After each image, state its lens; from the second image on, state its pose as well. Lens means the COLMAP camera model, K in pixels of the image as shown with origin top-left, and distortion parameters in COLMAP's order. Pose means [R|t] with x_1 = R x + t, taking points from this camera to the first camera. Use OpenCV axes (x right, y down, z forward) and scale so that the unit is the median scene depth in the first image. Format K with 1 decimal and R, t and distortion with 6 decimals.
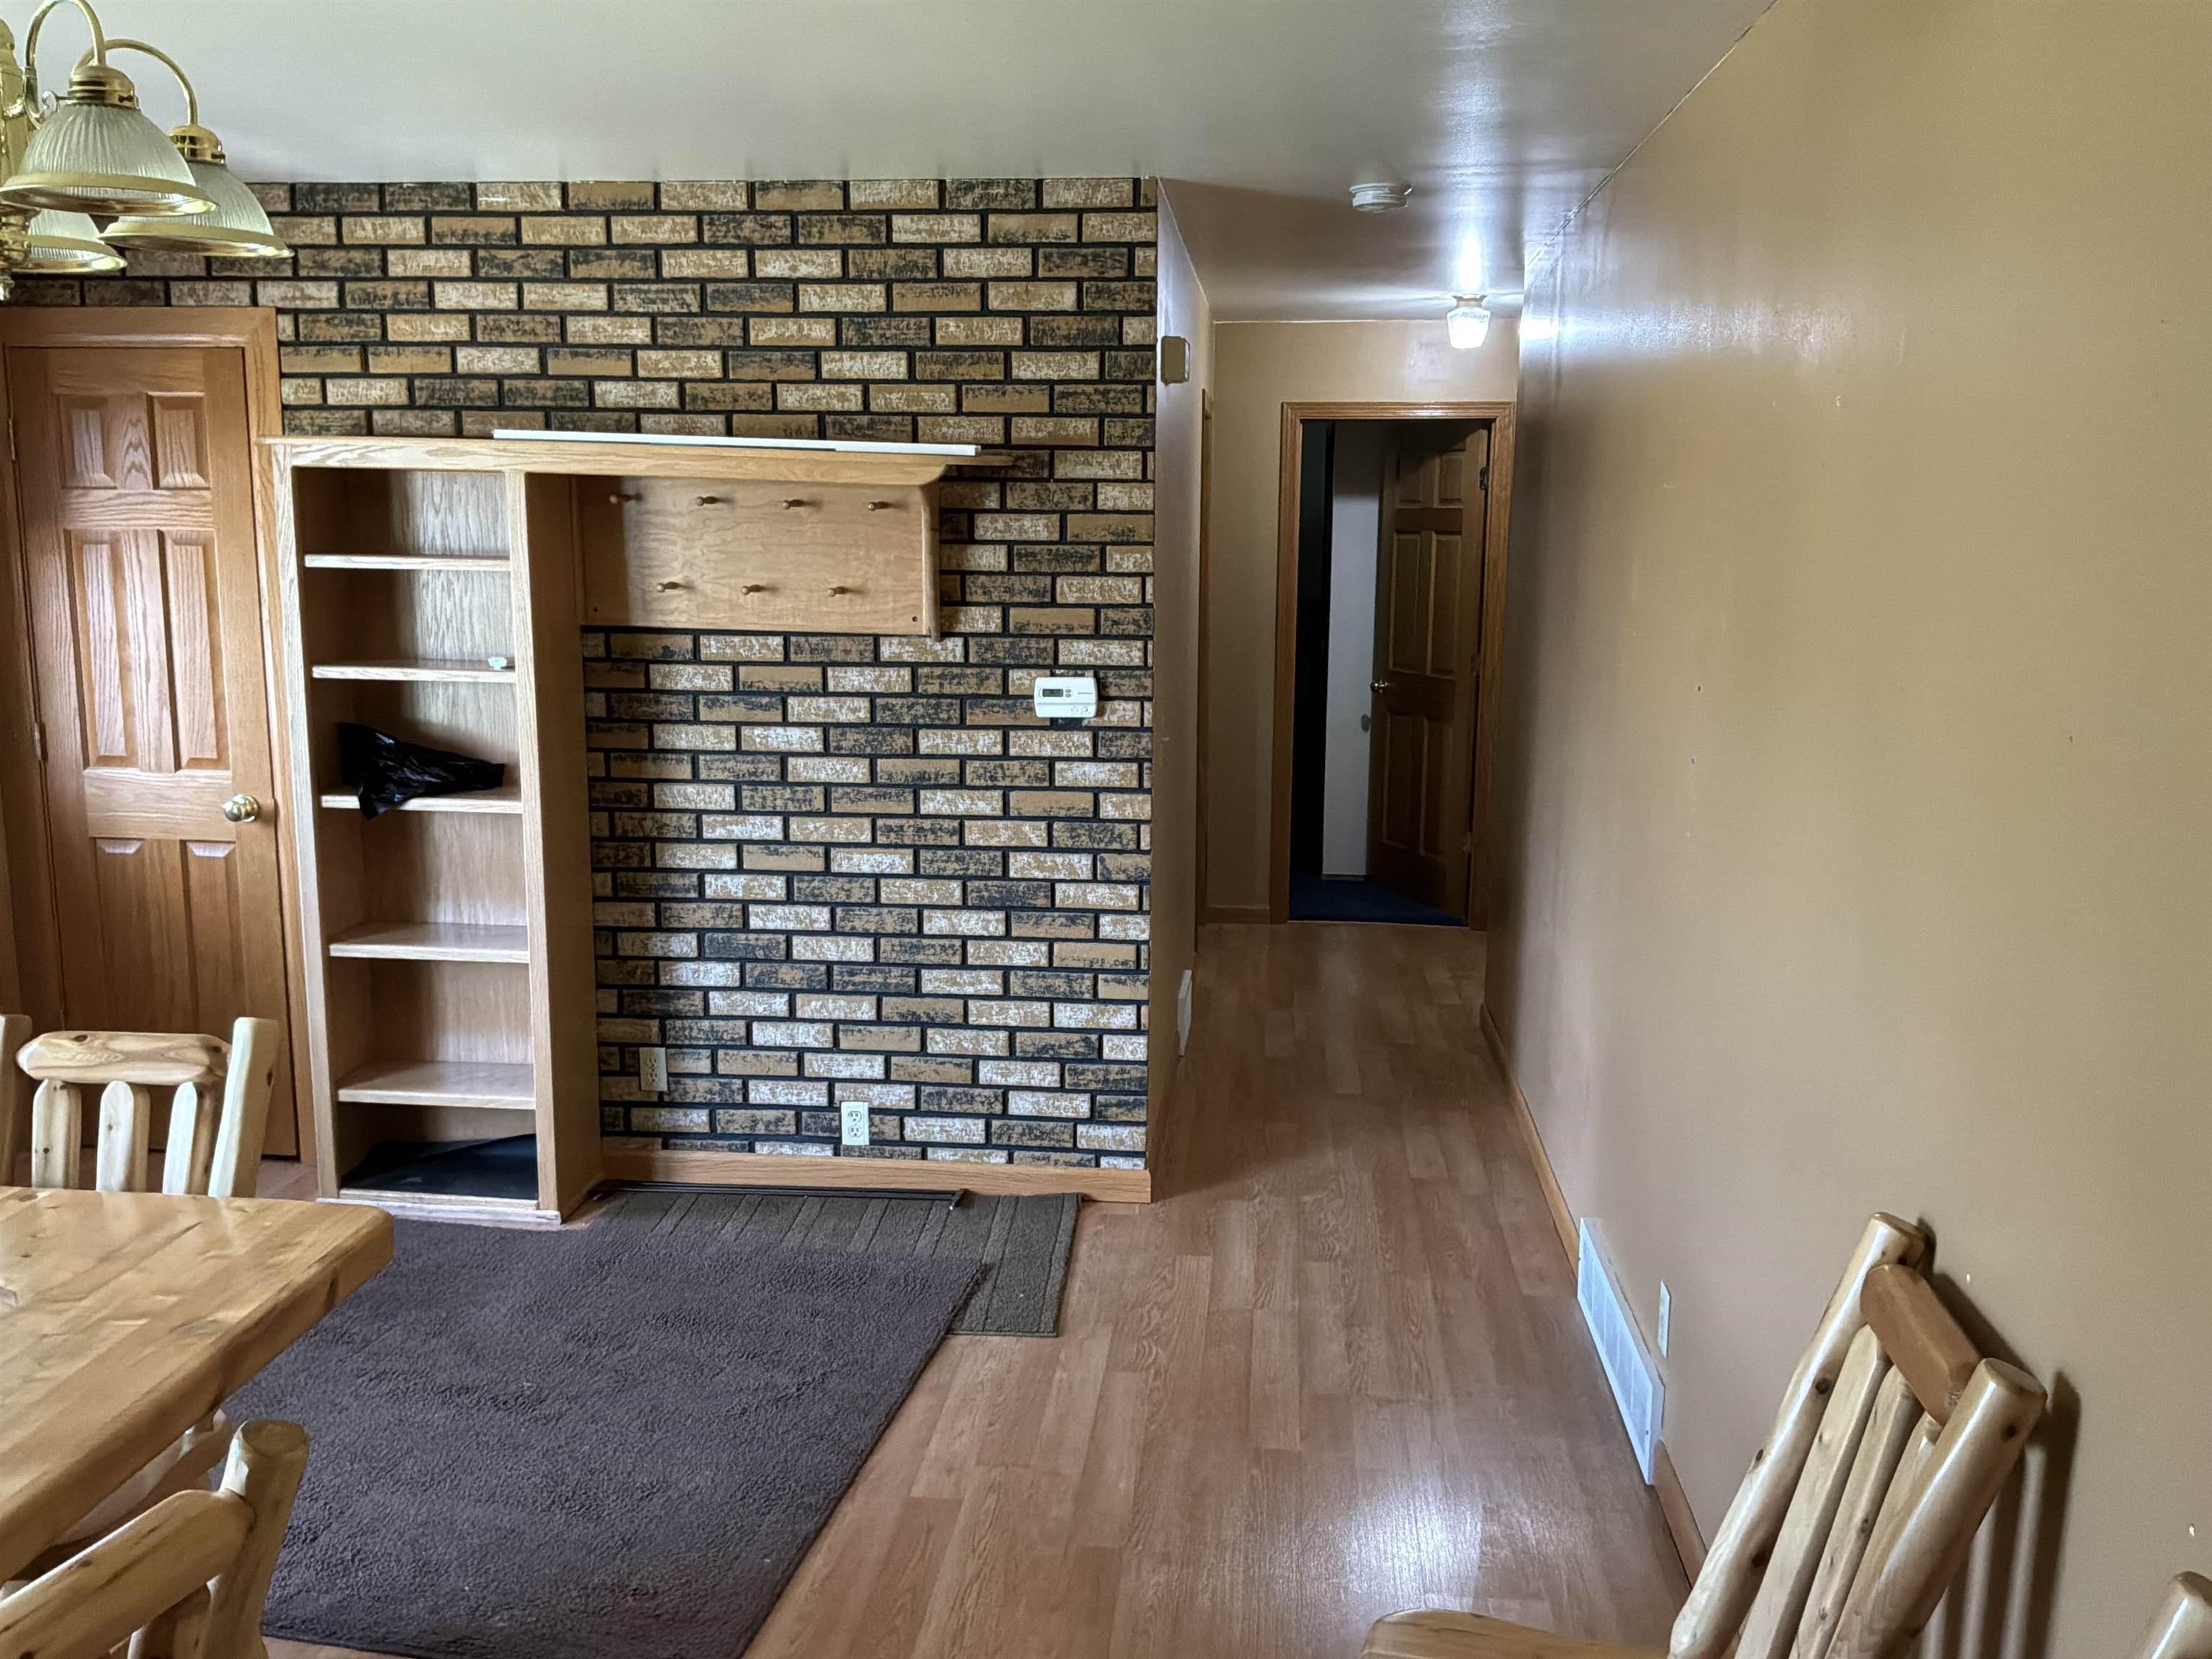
lens RADIAL K [[1851.0, 0, 1130.4], [0, 1851.0, 838.3], [0, 0, 1]] dist [0.085686, -0.144985]
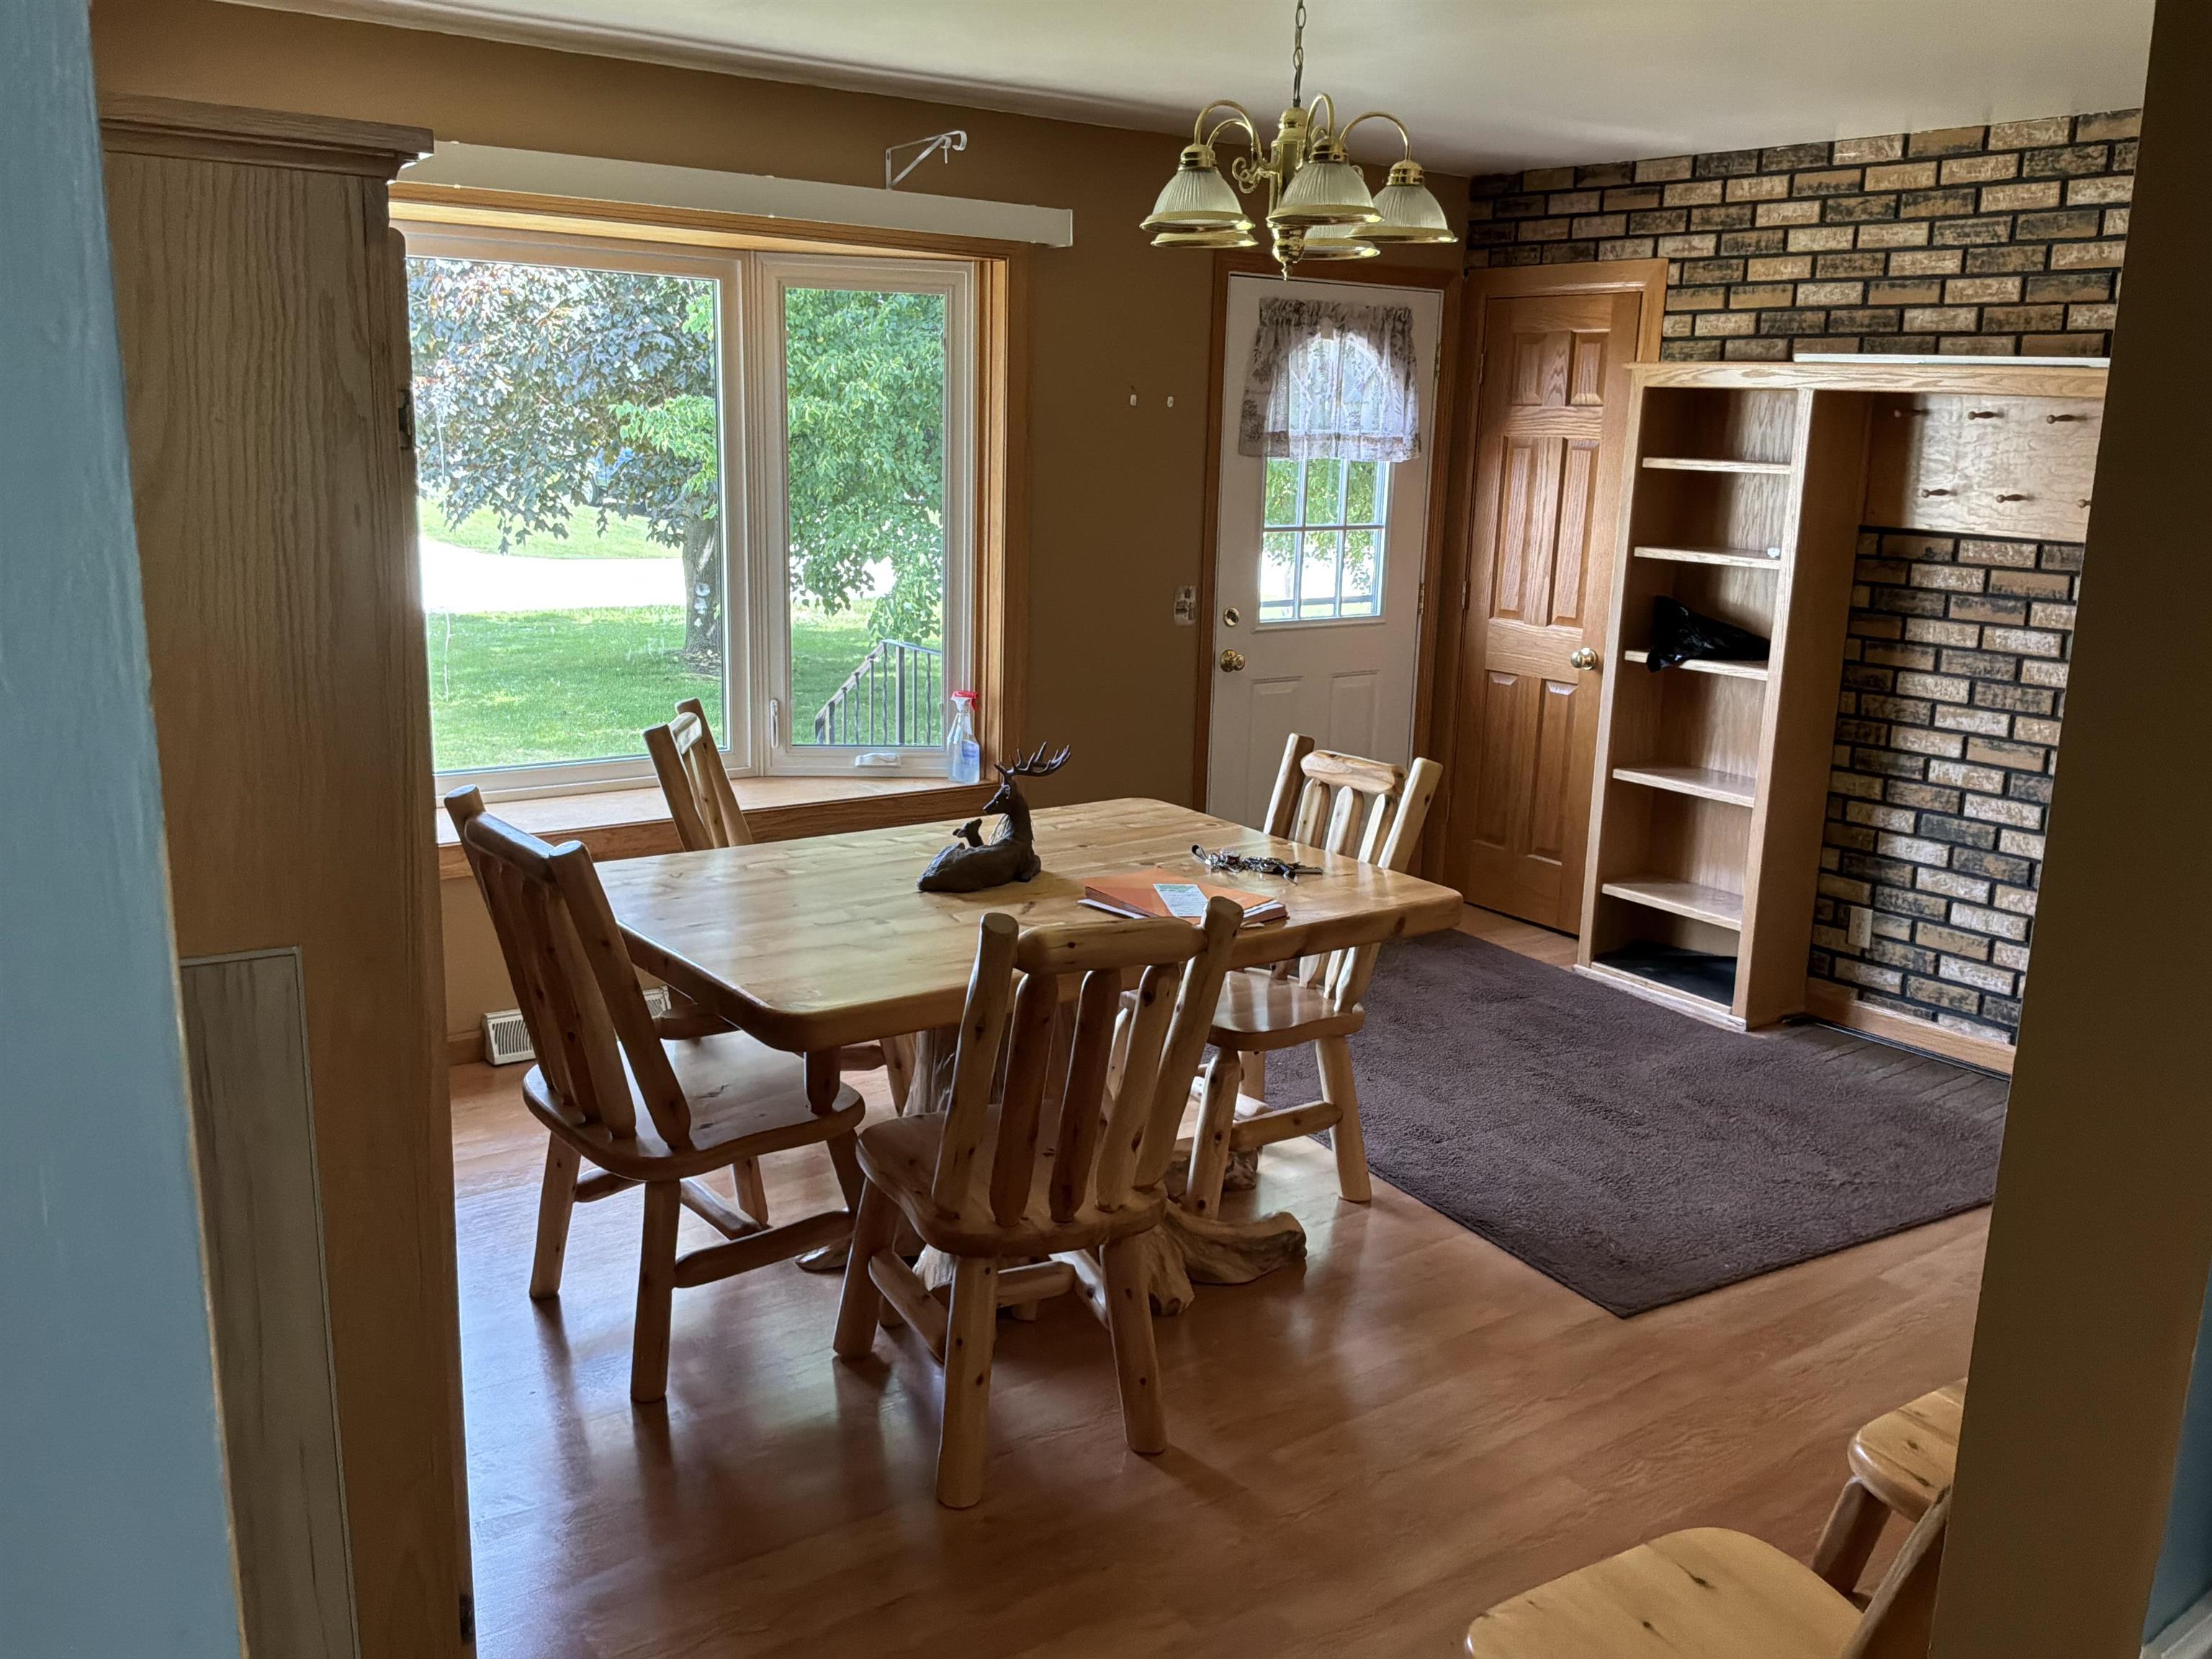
lens RADIAL K [[1851.0, 0, 1102.0], [0, 1851.0, 837.2], [0, 0, 1]] dist [0.085686, -0.144985]
pose [[0.673315, 0.174029, -0.718582, 0.250283], [-0.149082, 0.983897, 0.098593, 0.029454], [0.724169, 0.040744, 0.688418, -0.114928]]
